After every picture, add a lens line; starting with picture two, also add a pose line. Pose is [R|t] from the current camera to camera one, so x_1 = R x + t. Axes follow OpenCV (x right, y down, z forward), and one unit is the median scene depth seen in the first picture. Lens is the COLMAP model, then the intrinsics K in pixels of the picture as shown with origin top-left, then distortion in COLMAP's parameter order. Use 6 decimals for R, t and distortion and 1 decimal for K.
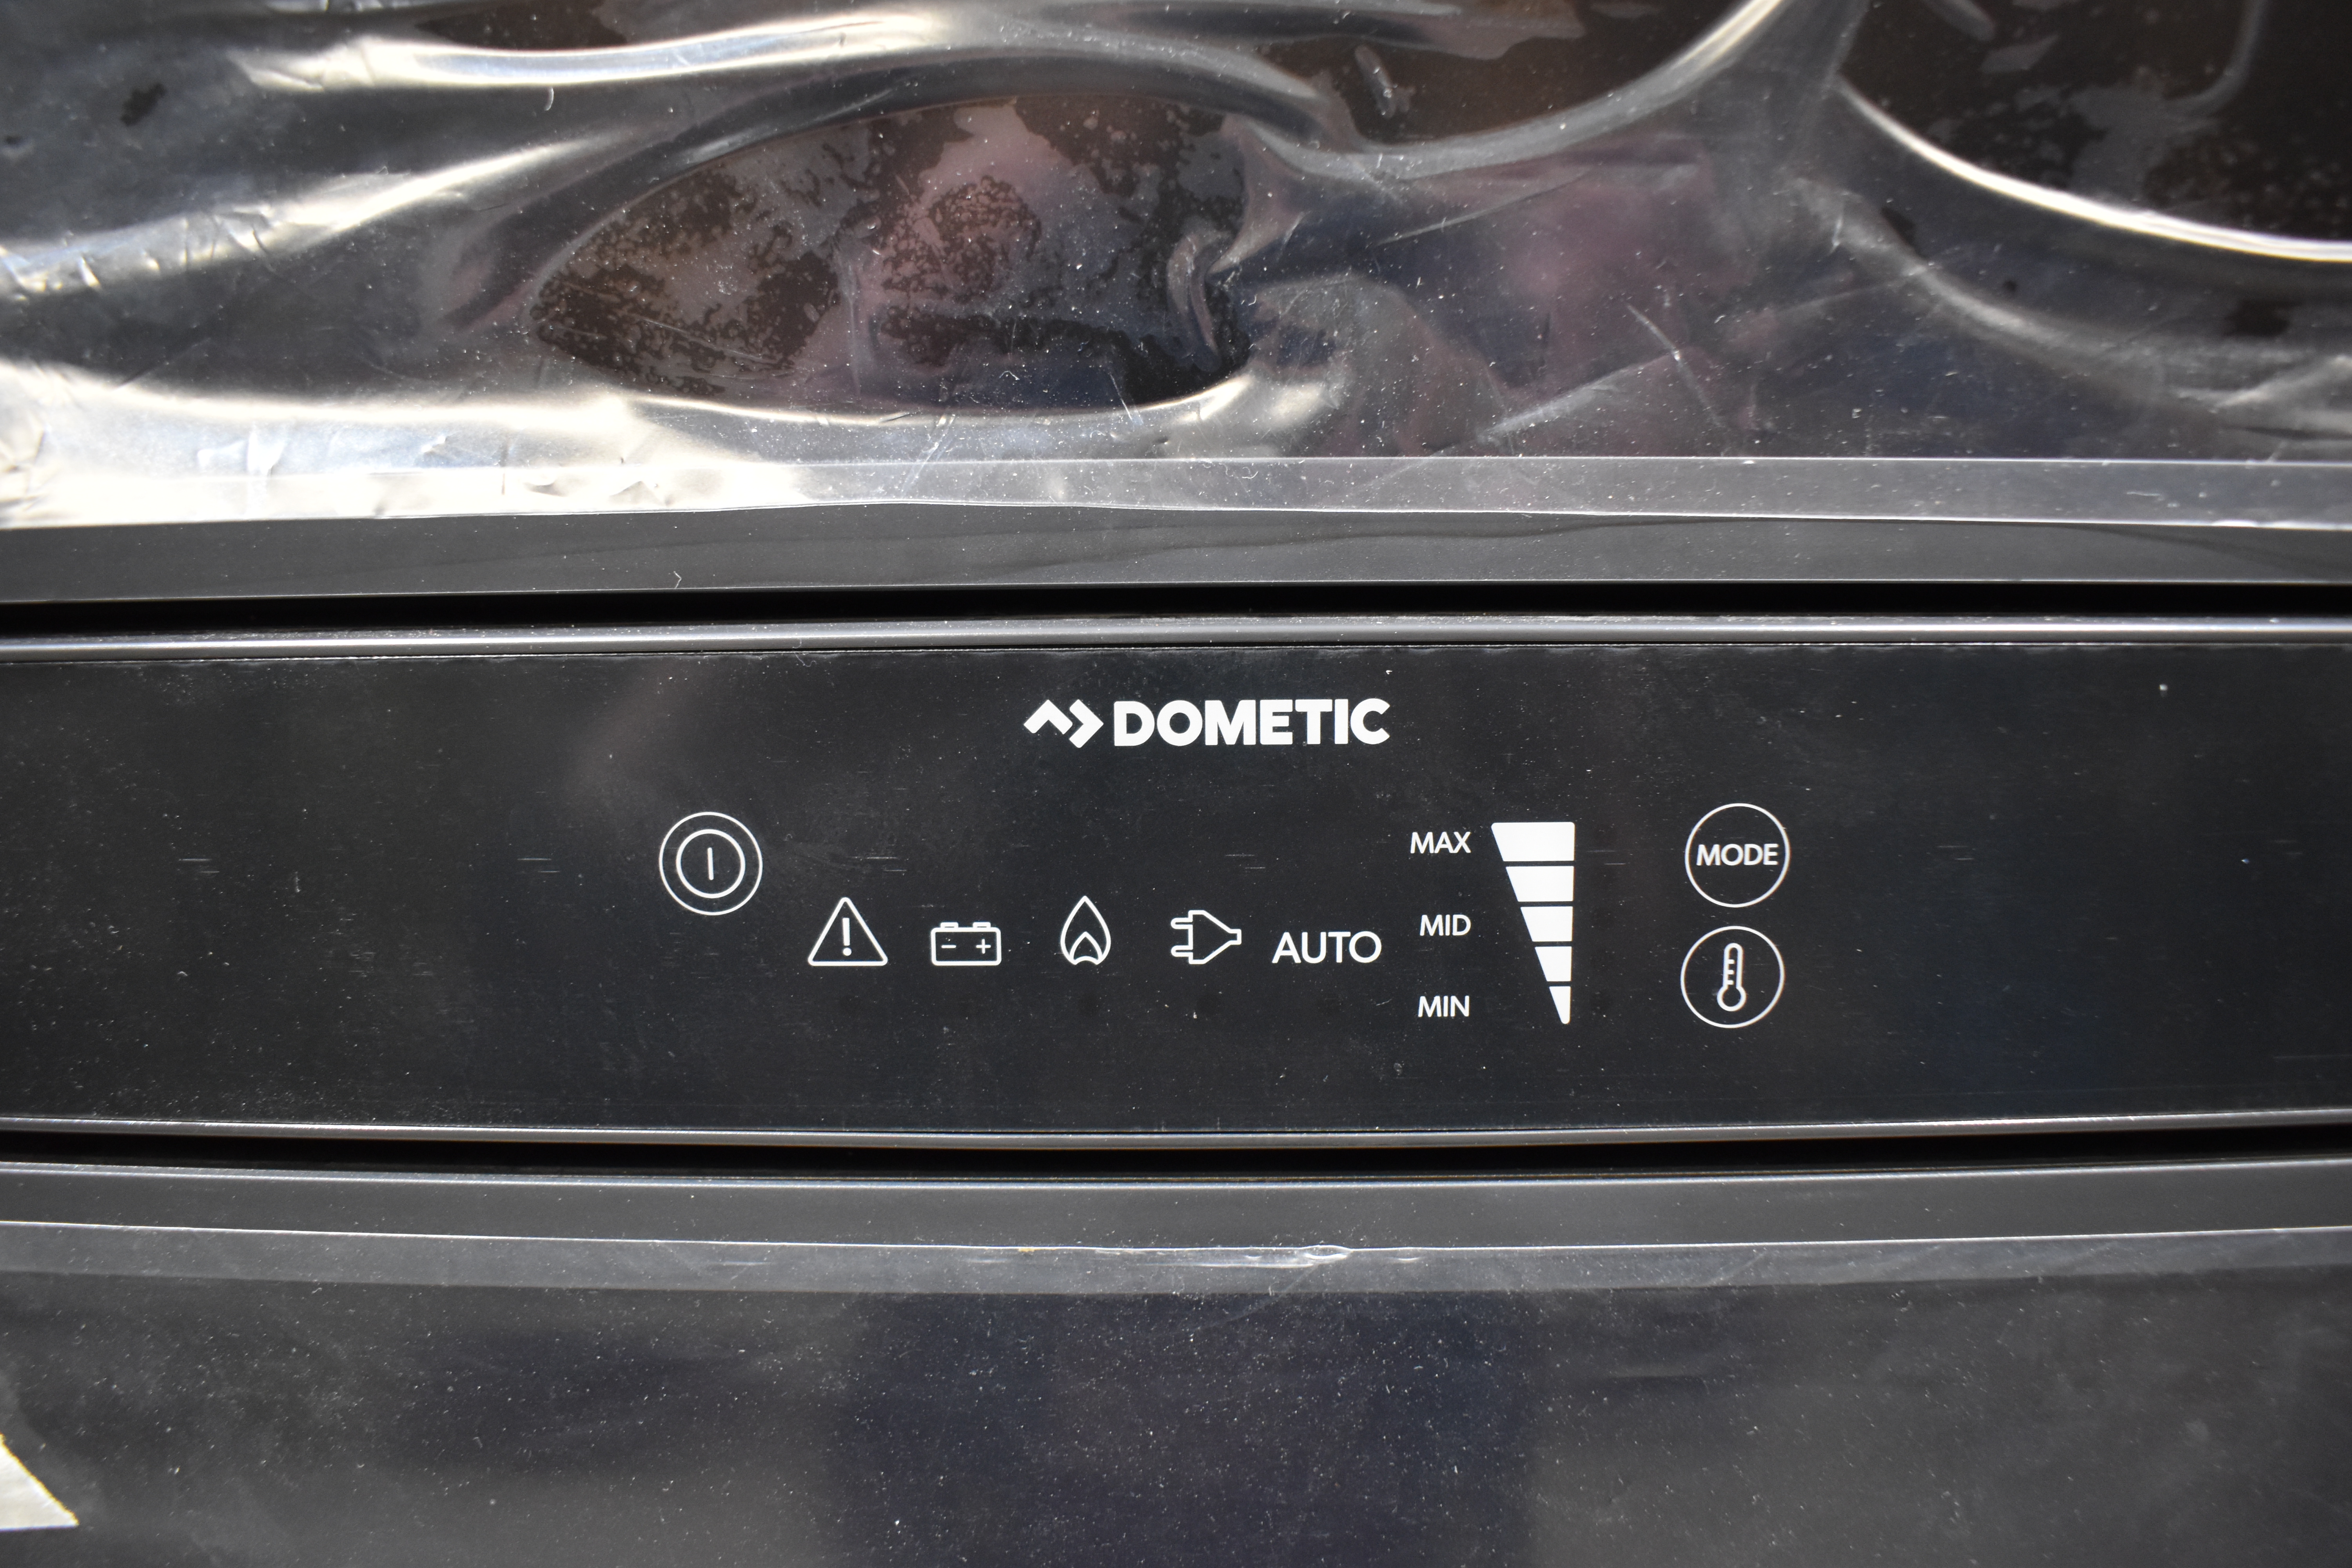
lens RADIAL K [[1781.7, 0, 1170.8], [0, 1781.7, 782.6], [0, 0, 1]] dist [-0.104032, 0.022145]
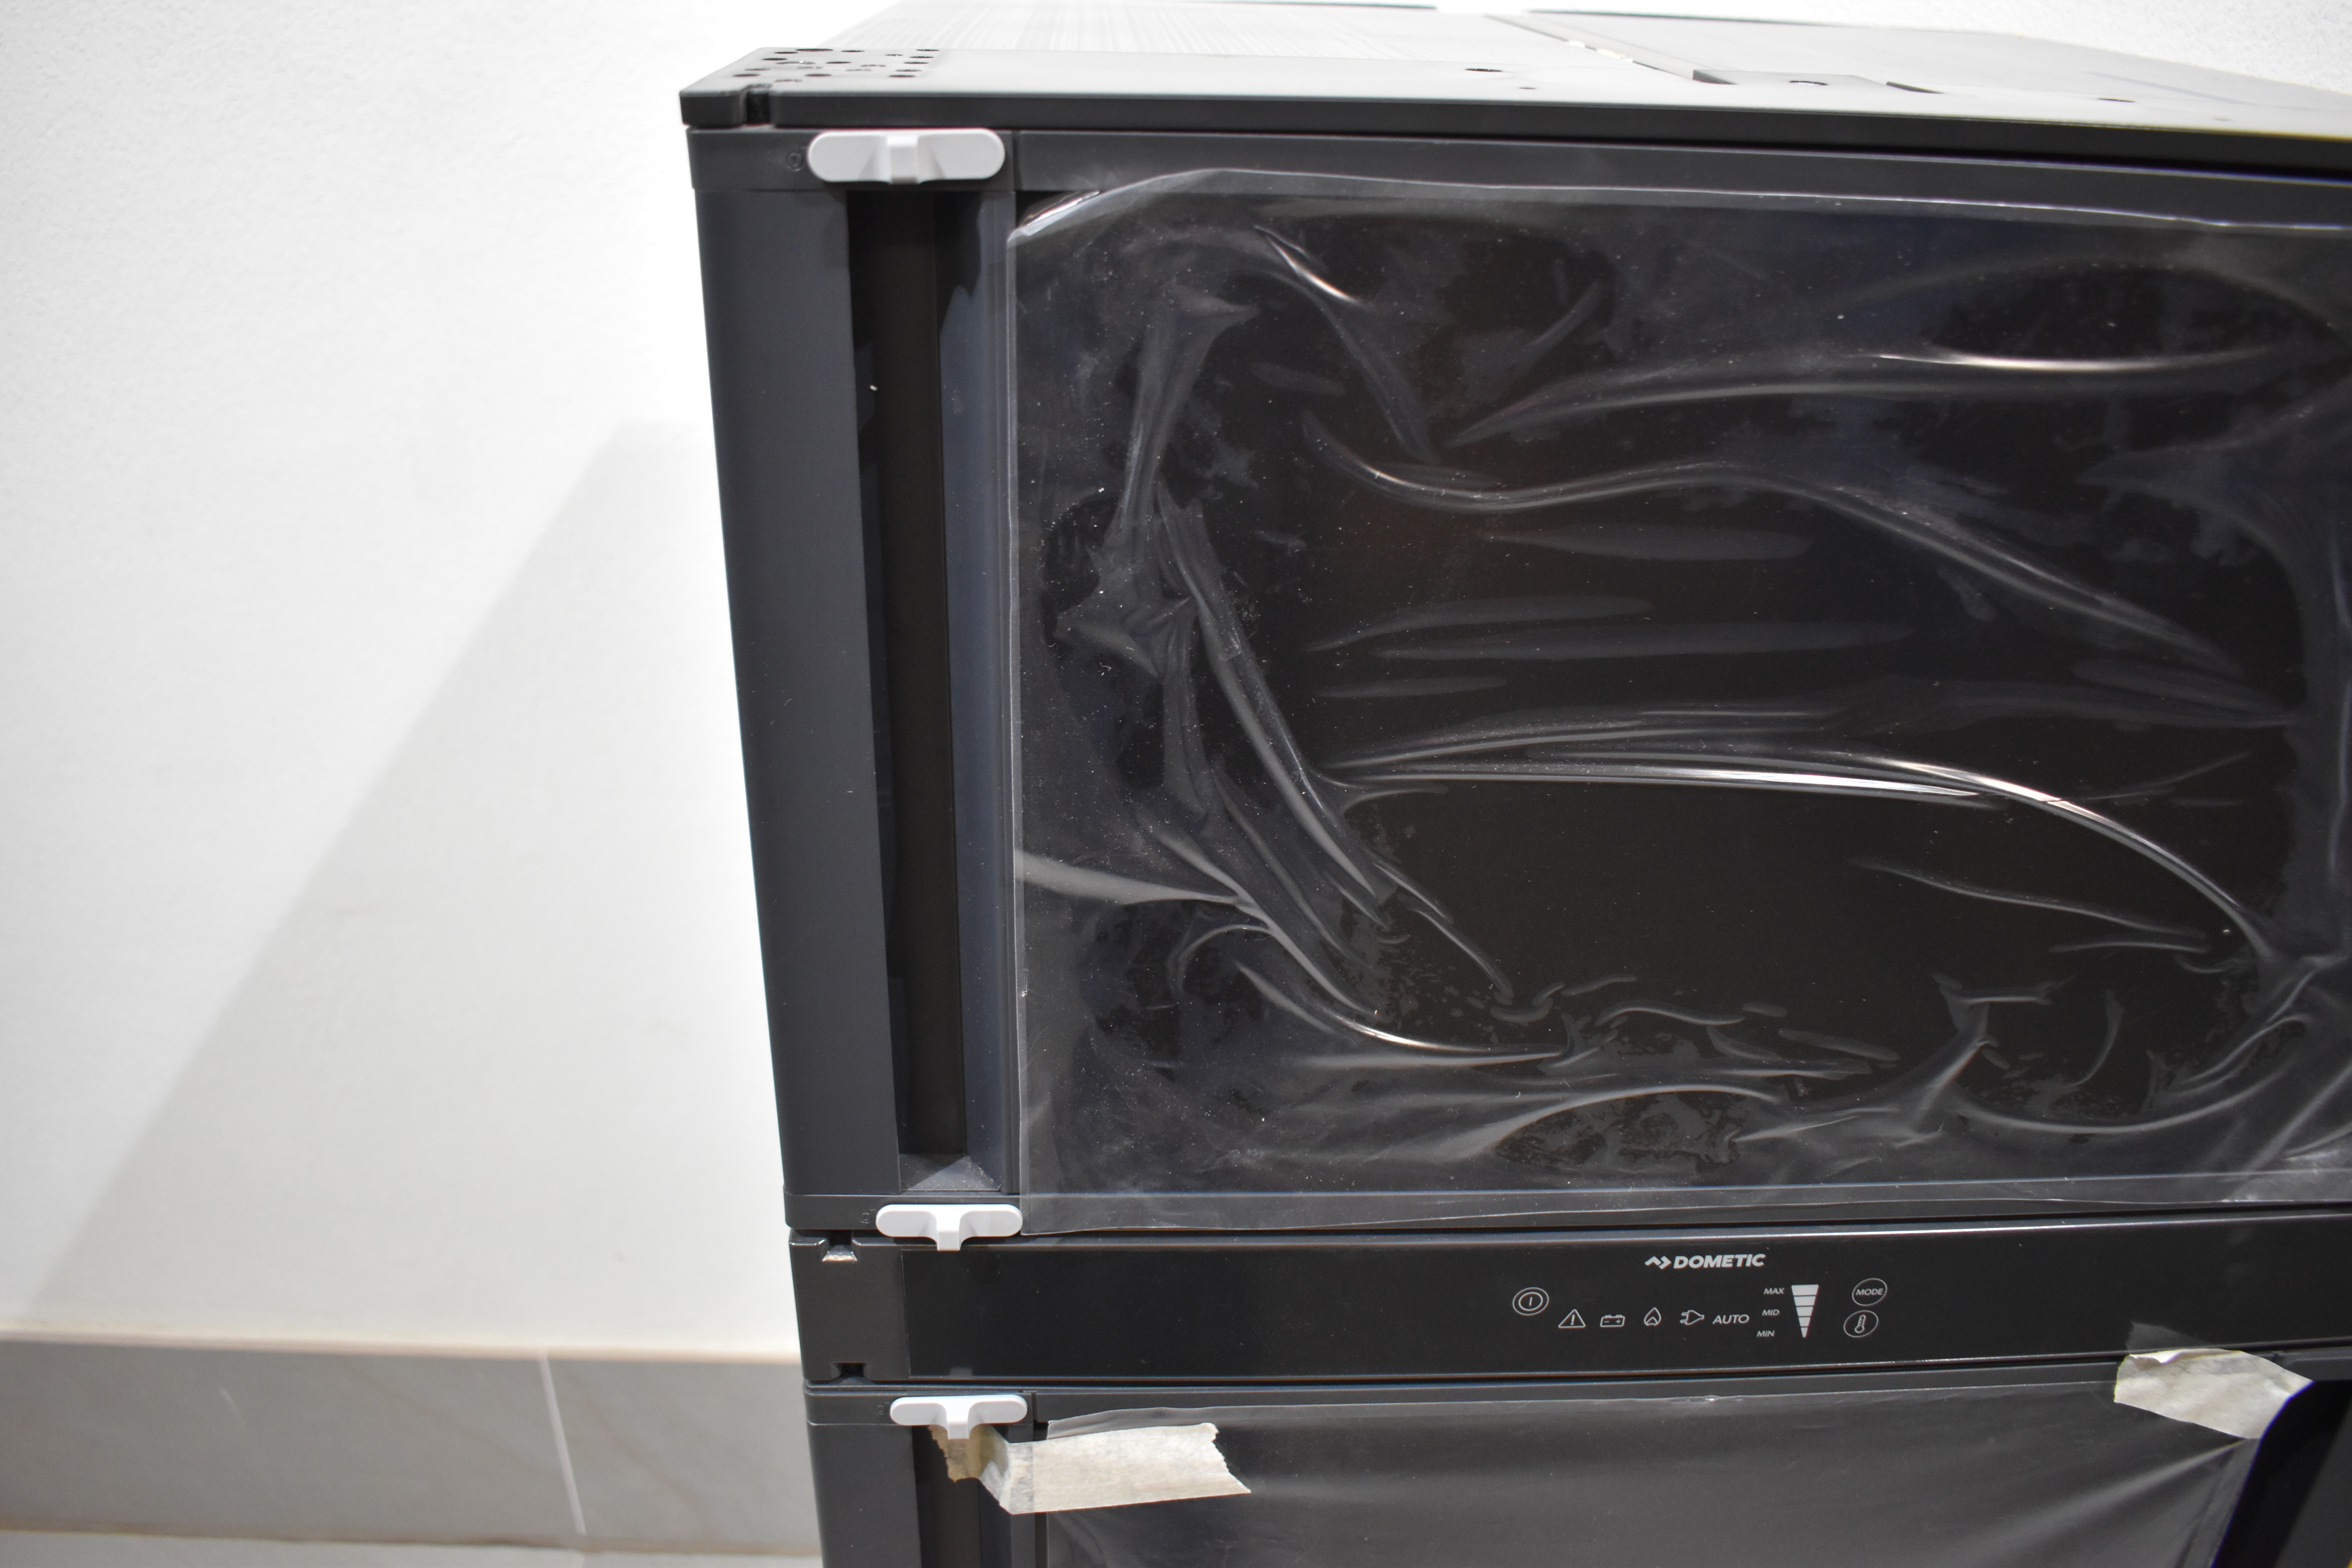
lens RADIAL K [[1781.7, 0, 1163.5], [0, 1781.7, 788.9], [0, 0, 1]] dist [-0.104032, 0.022145]
pose [[0.998406, 0.004311, 0.056269, -1.032705], [-0.021765, 0.949351, 0.313461, -1.651340], [-0.052067, -0.314187, 0.947932, -1.445112]]
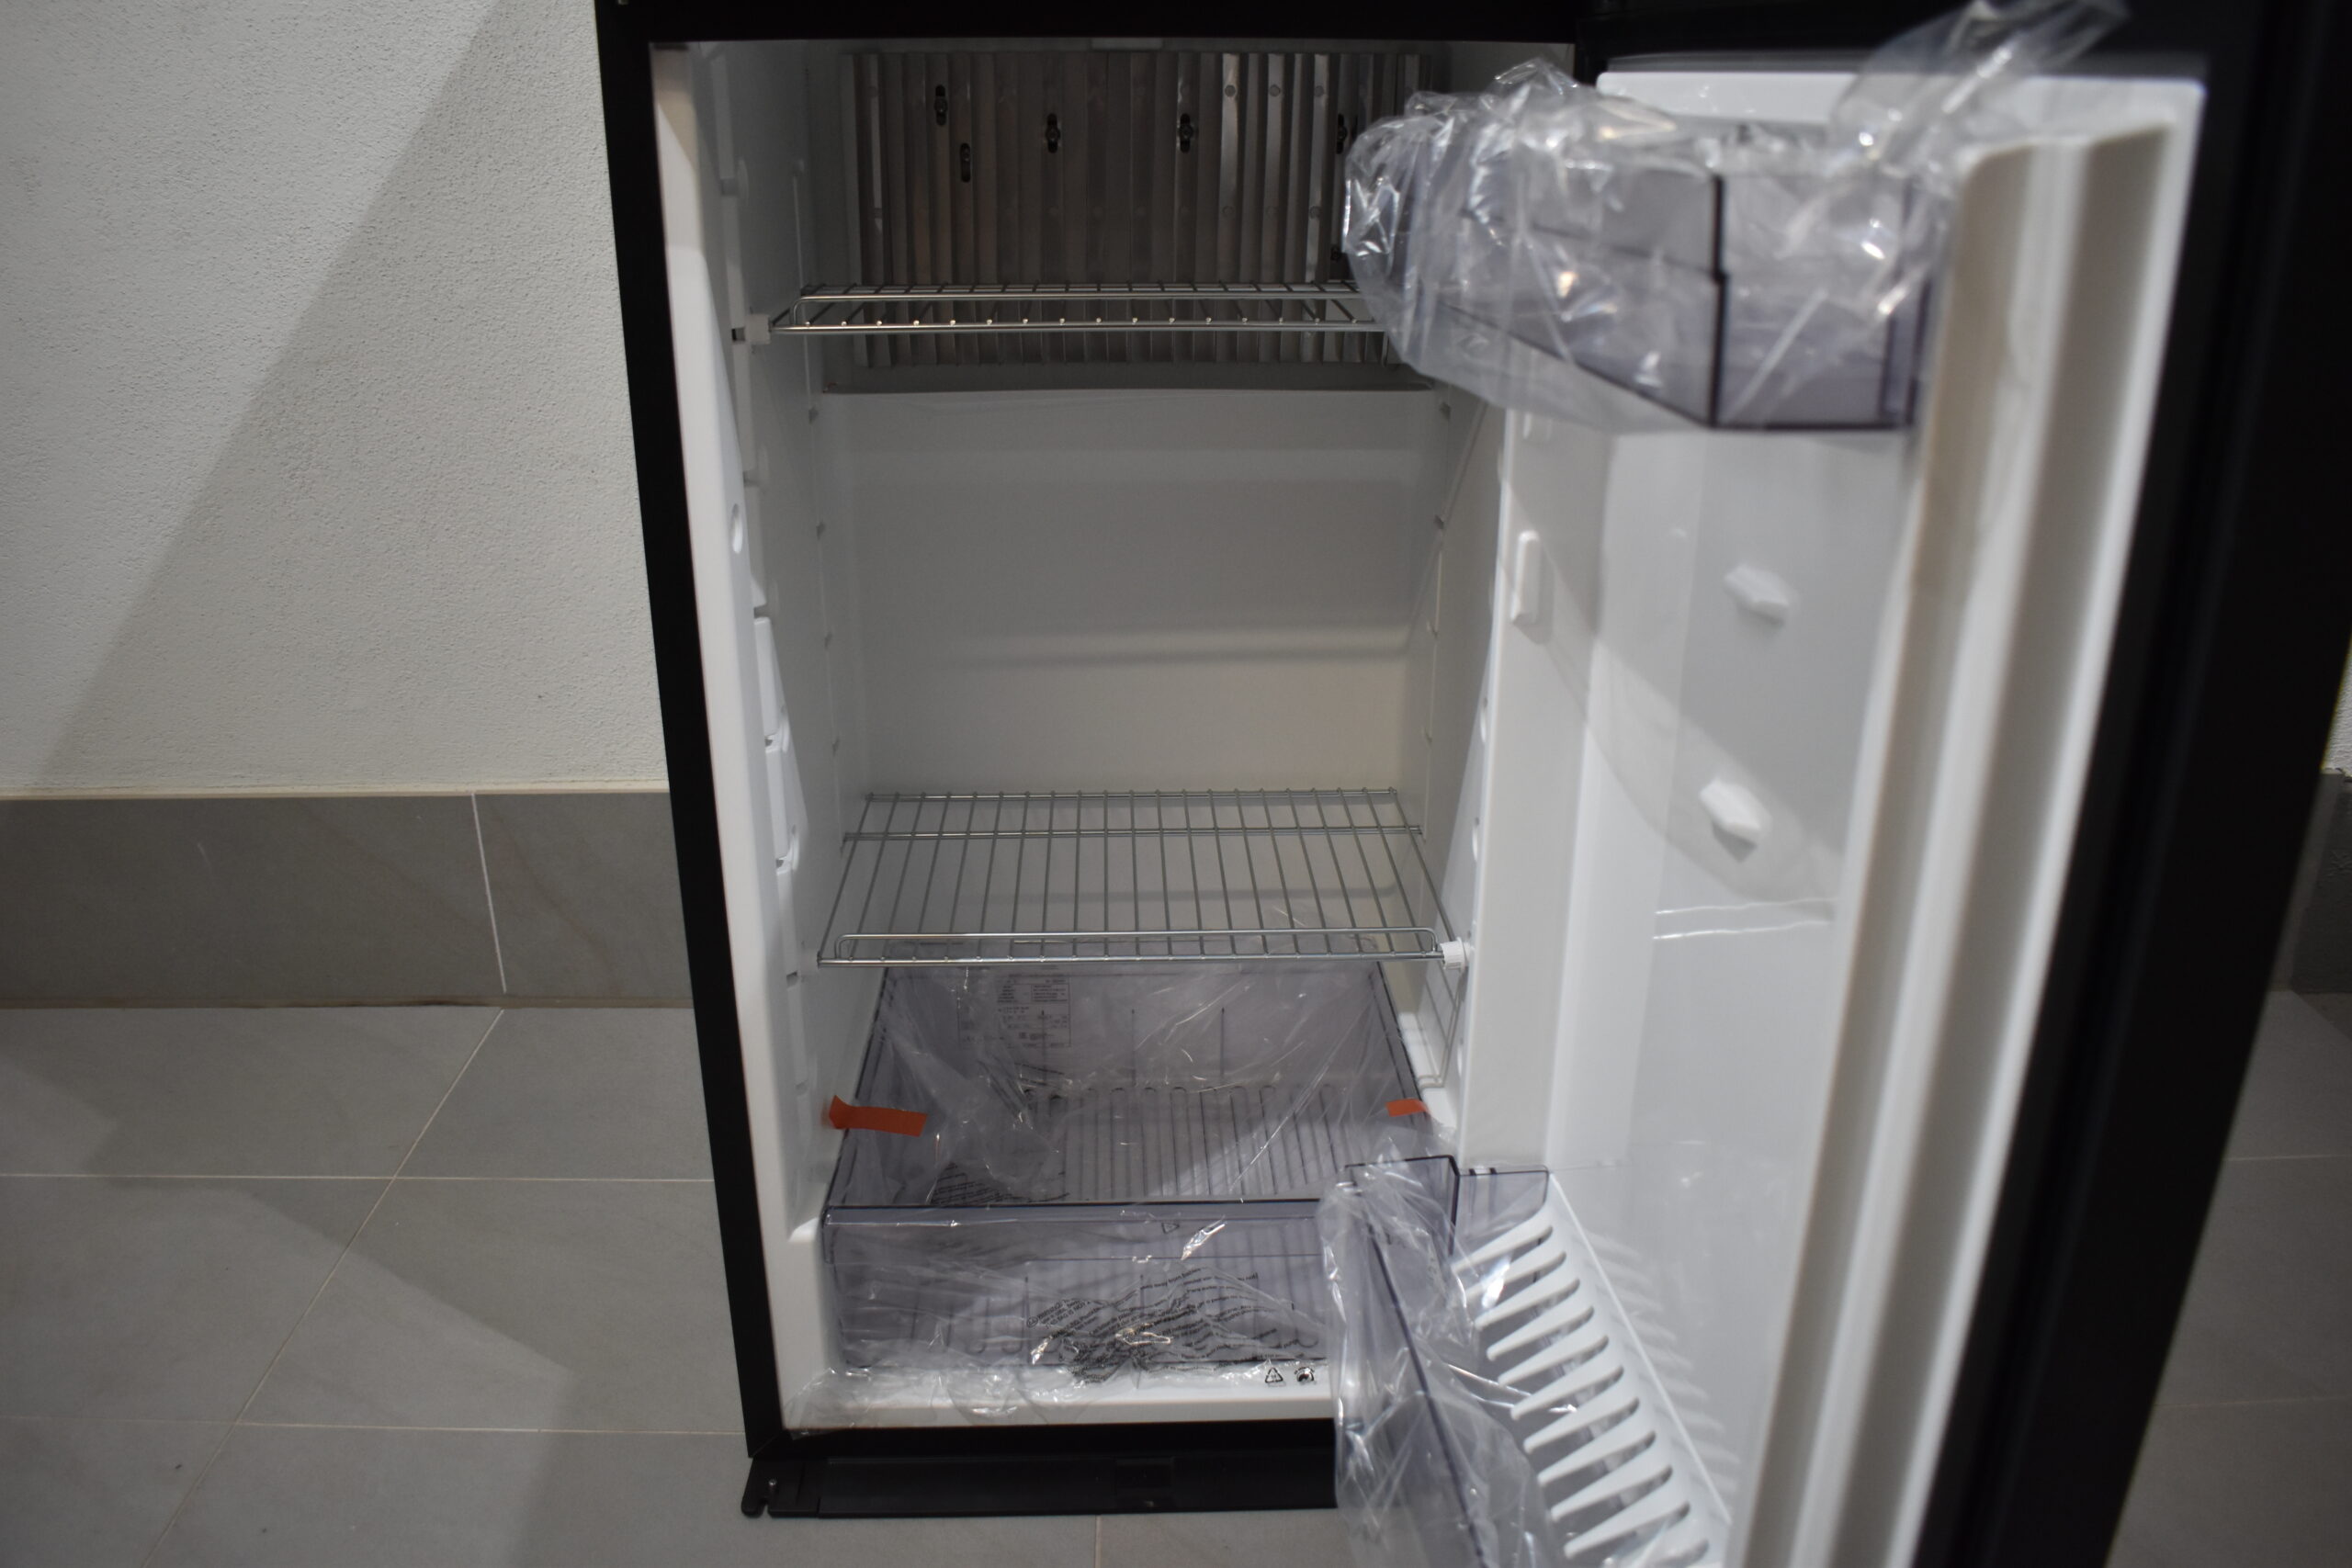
lens RADIAL K [[1781.5, 0, 1167.5], [0, 1781.5, 791.5], [0, 0, 1]] dist [-0.104032, 0.022145]
pose [[0.998723, -0.009388, 0.049647, -0.139641], [-0.002387, 0.972725, 0.231951, 1.238310], [-0.050470, -0.231773, 0.971460, -3.929861]]
